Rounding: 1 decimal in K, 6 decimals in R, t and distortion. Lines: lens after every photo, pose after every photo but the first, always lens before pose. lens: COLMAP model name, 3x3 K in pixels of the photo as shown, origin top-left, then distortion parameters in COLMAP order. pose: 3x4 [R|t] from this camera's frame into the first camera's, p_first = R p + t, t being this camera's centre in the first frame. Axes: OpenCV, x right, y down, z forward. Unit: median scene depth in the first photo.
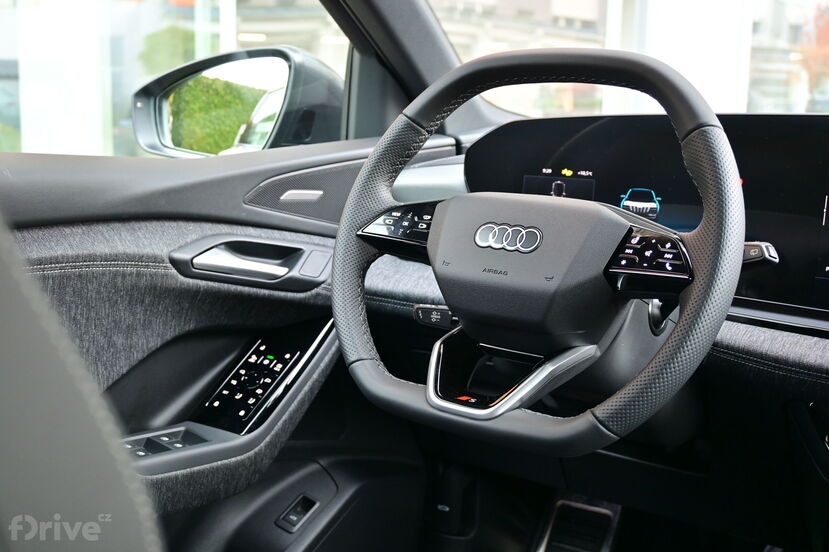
lens RADIAL K [[989.8, 0, 418.3], [0, 989.8, 276.6], [0, 0, 1]] dist [-0.016252, 0.000000]
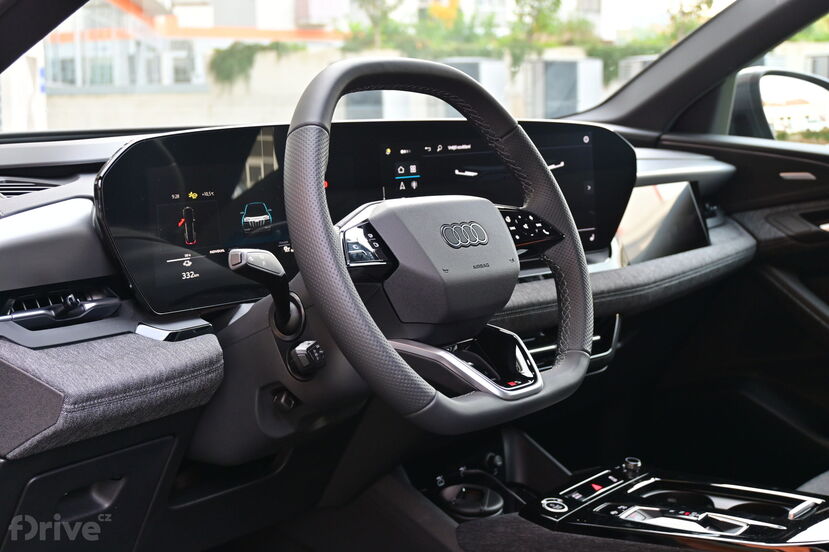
lens RADIAL K [[1151.5, 0, 414.7], [0, 1151.5, 274.9], [0, 0, 1]] dist [-0.108524, 0.000000]
pose [[0.071822, -0.139590, 0.987601, -1.064214], [0.200310, 0.972004, 0.122818, -0.150694], [-0.977096, 0.189006, 0.097772, 0.881969]]
